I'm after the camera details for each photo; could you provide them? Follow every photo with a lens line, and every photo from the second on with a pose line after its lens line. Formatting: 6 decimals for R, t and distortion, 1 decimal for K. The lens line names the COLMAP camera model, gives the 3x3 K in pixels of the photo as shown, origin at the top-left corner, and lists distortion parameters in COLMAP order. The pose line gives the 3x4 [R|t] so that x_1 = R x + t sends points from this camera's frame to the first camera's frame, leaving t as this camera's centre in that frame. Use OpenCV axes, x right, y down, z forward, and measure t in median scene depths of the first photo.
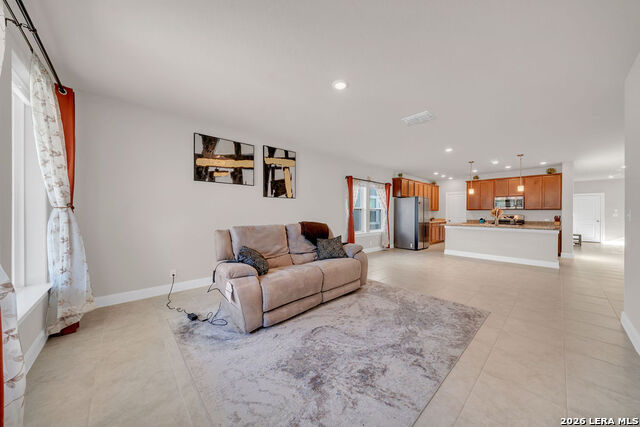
lens RADIAL K [[218.8, 0, 318.1], [0, 218.8, 211.3], [0, 0, 1]] dist [-0.000588, -0.000223]
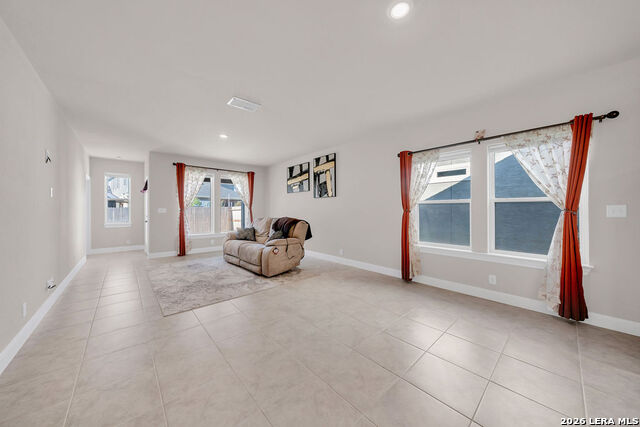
lens RADIAL K [[218.8, 0, 320.2], [0, 218.8, 213.0], [0, 0, 1]] dist [-0.000588, -0.000223]
pose [[0.006978, 0.006323, -0.999956, 1.031958], [0.007404, 0.999952, 0.006375, 0.013944], [0.999948, -0.007448, 0.006931, 0.998445]]
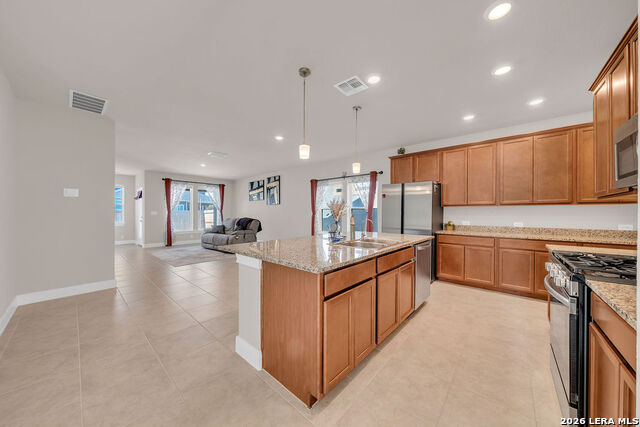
lens RADIAL K [[218.8, 0, 319.0], [0, 218.8, 216.2], [0, 0, 1]] dist [-0.000588, -0.000223]
pose [[0.118620, 0.002390, -0.992937, 1.650392], [0.004190, 0.999987, 0.002908, 0.027652], [0.992931, -0.004505, 0.118608, 1.189892]]
